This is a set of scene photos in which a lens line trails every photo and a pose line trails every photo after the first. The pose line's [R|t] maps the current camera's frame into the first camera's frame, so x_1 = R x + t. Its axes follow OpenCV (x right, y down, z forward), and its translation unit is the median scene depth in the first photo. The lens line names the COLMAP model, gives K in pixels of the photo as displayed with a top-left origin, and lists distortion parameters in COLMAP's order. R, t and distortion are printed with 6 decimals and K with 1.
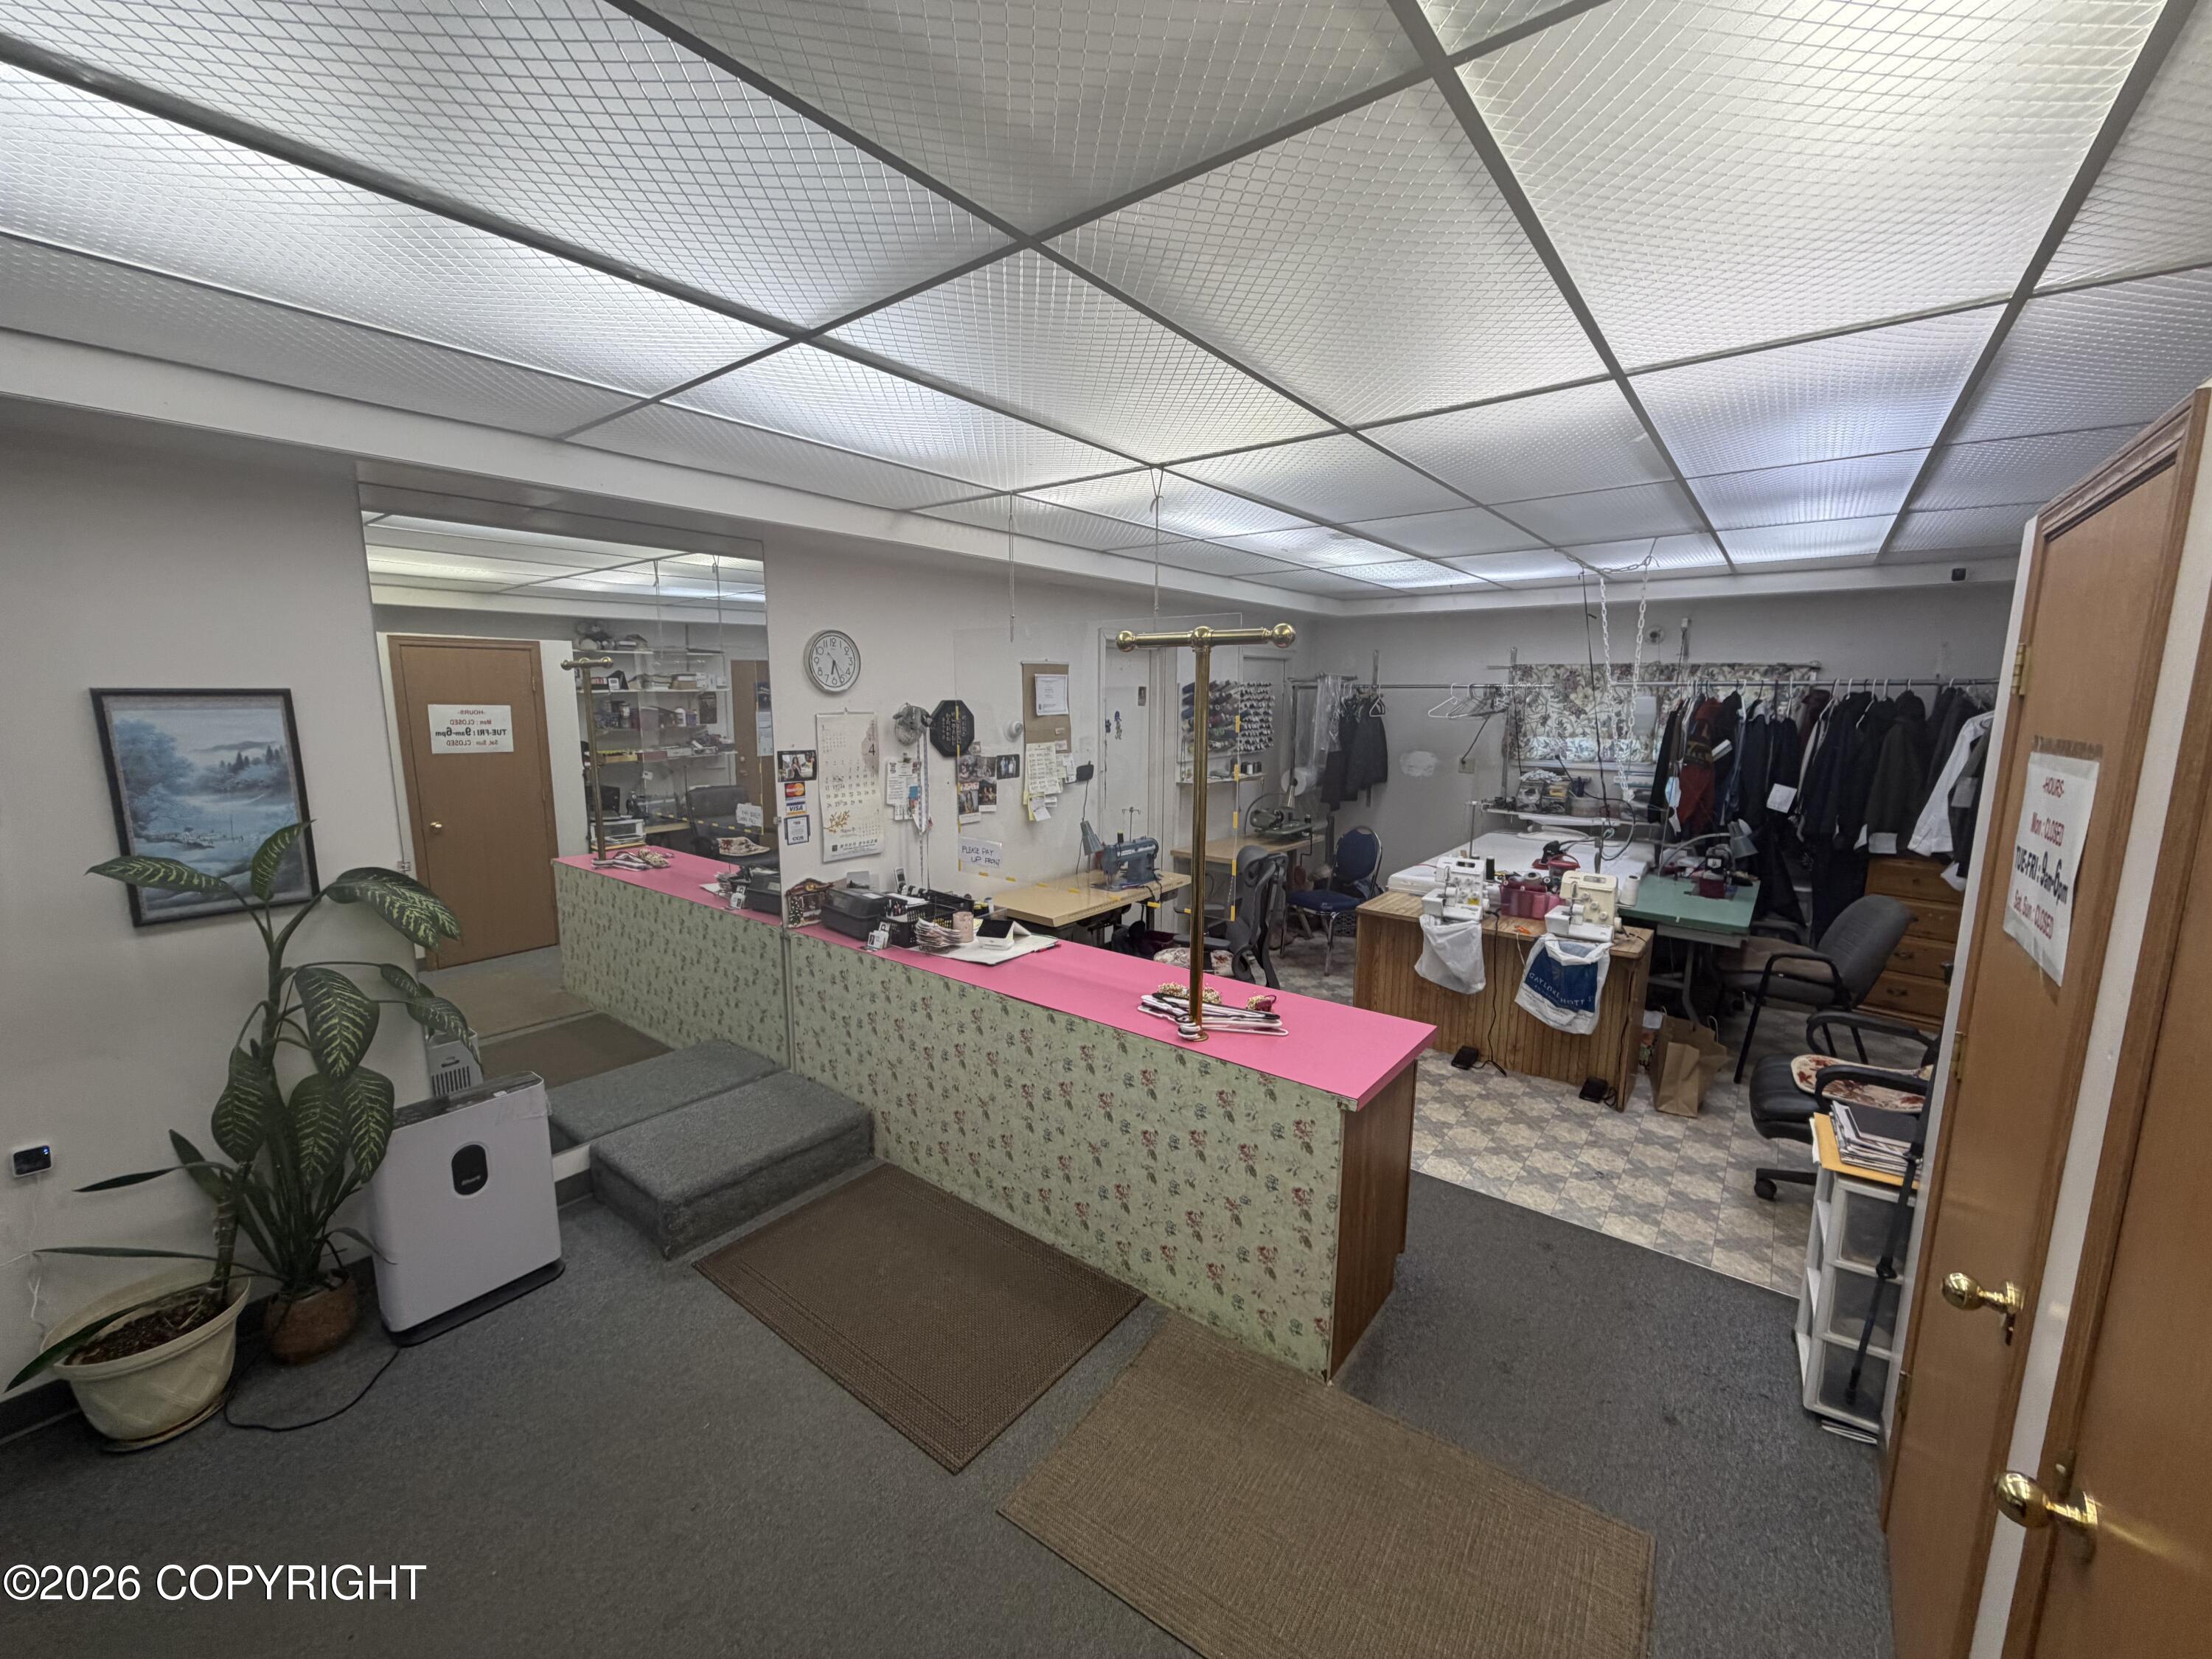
lens RADIAL K [[875.5, 0, 1098.9], [0, 875.5, 830.0], [0, 0, 1]] dist [-0.002214, -0.000437]
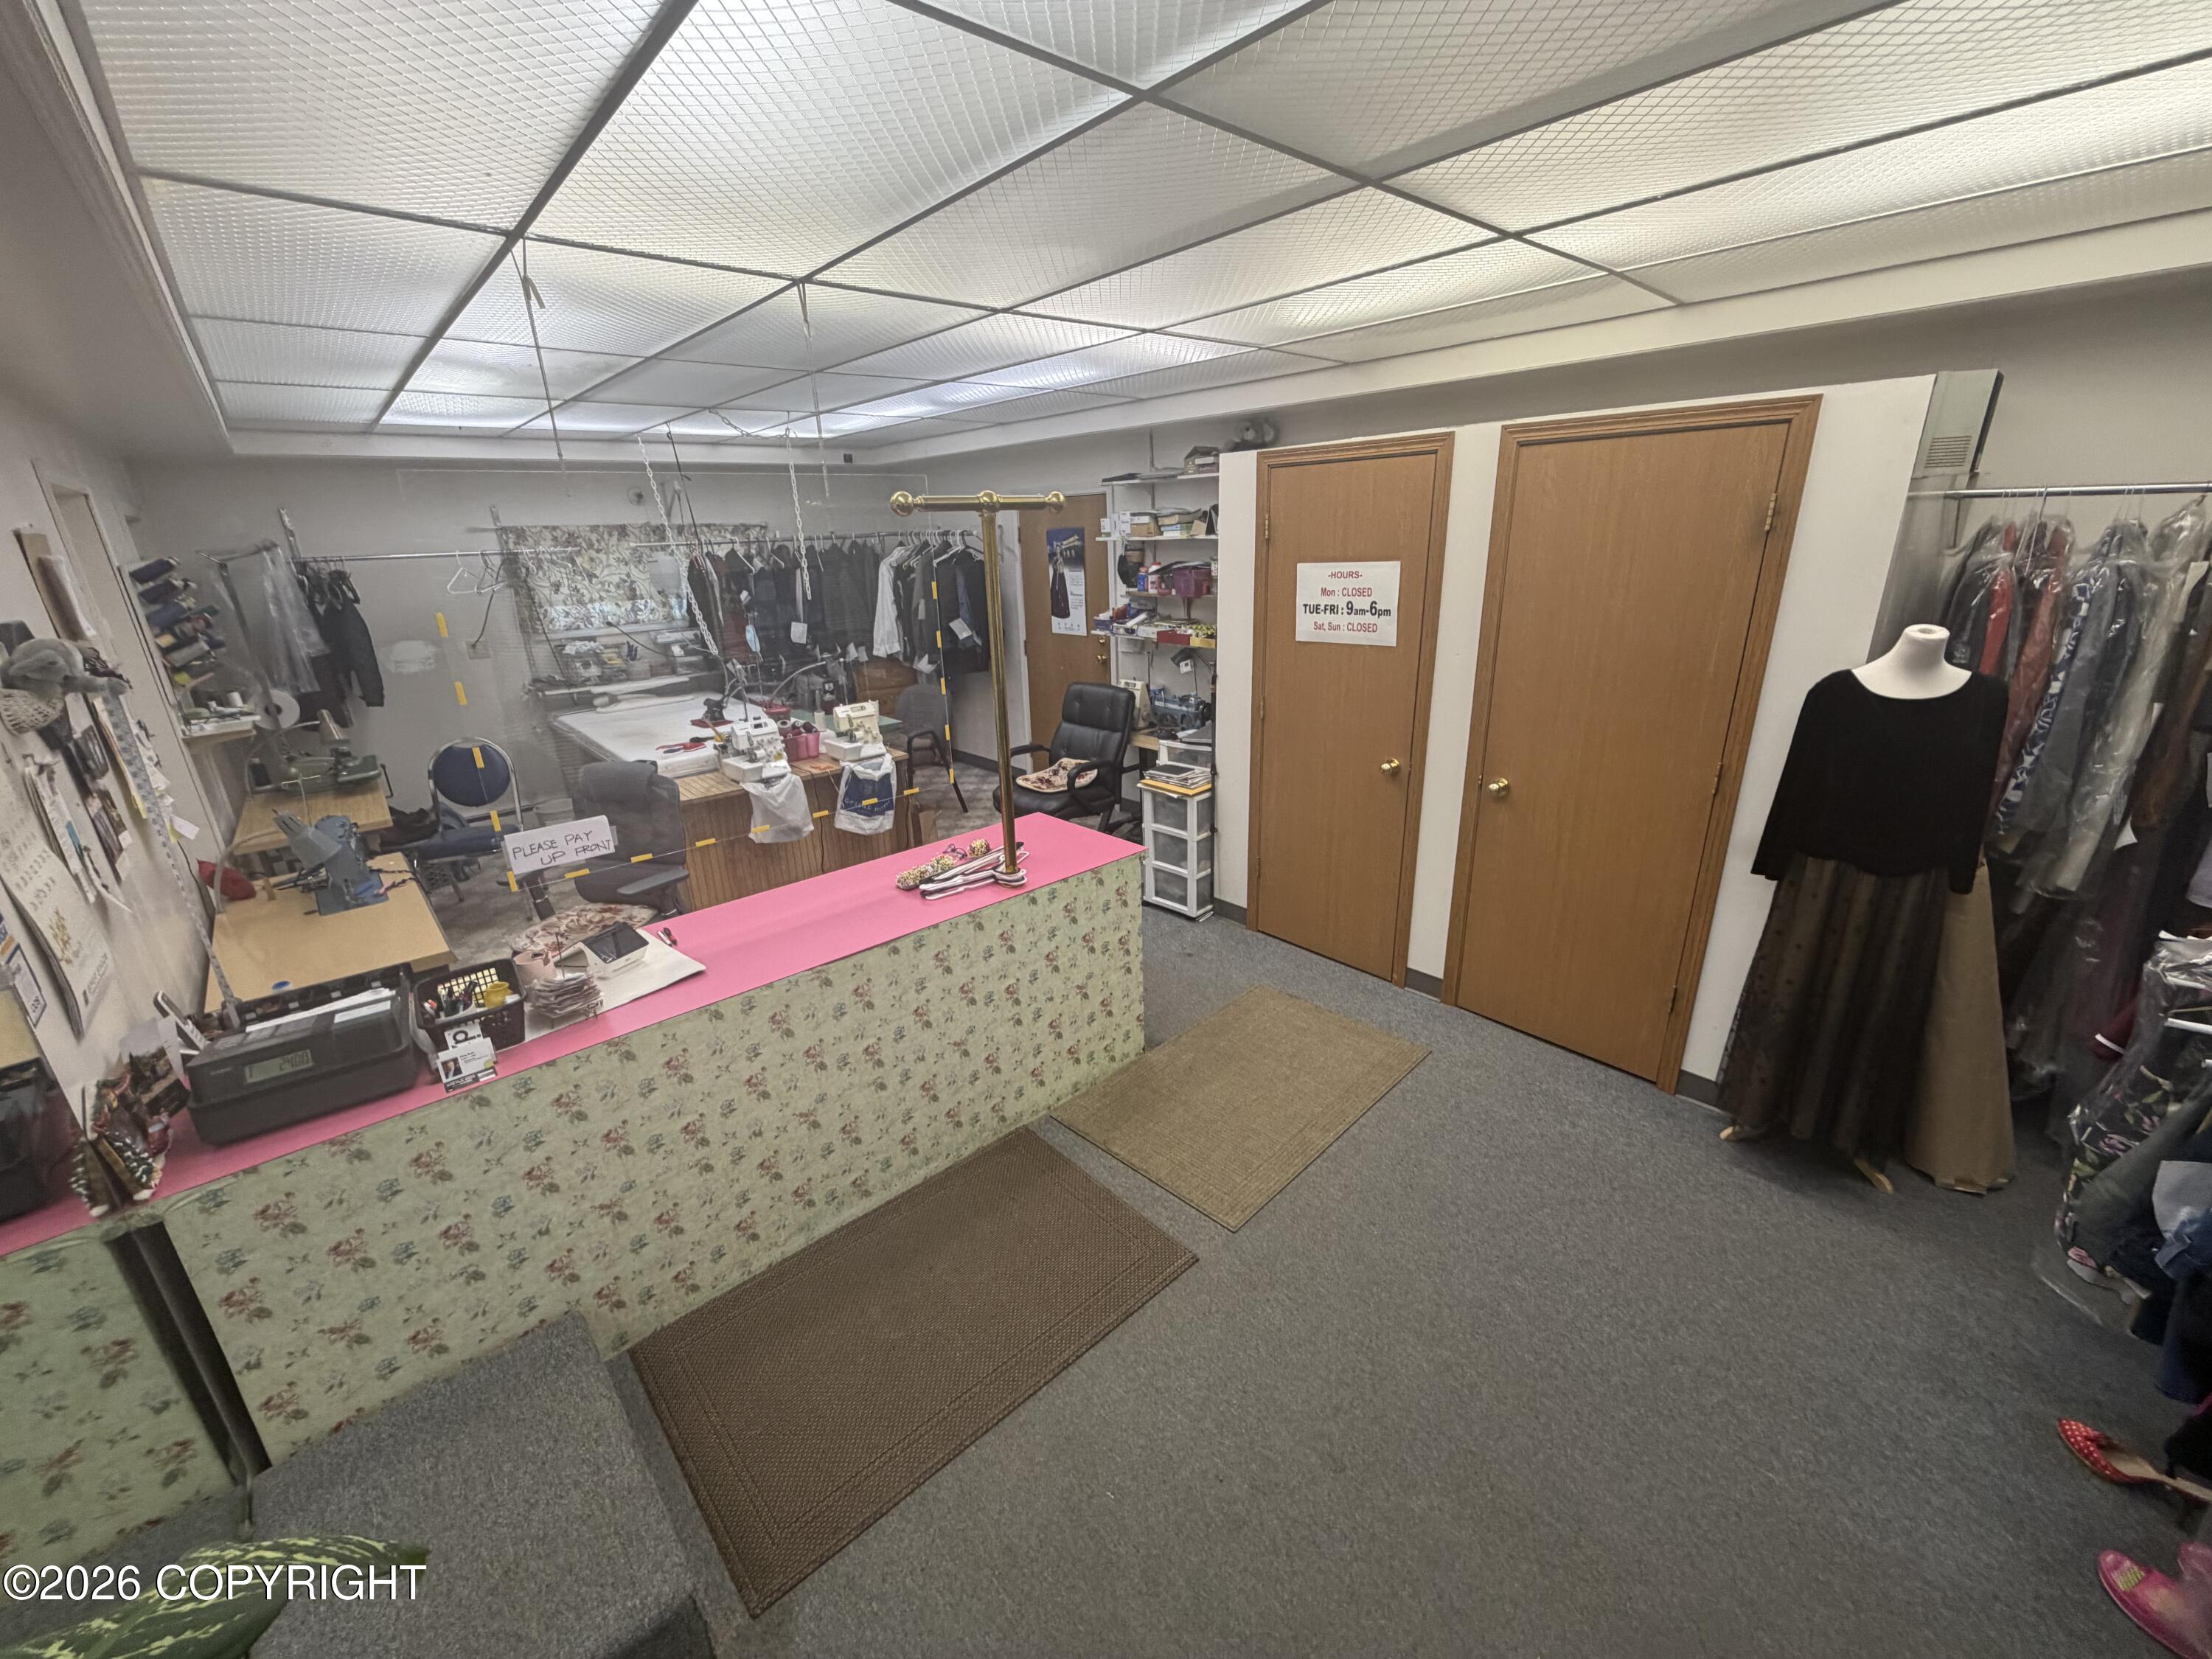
lens RADIAL K [[875.5, 0, 1098.9], [0, 875.5, 830.0], [0, 0, 1]] dist [-0.002214, -0.000437]
pose [[0.173316, -0.329157, 0.928233, -0.567139], [0.186210, 0.936449, 0.297302, -0.085876], [-0.967102, 0.121319, 0.223594, 0.422773]]
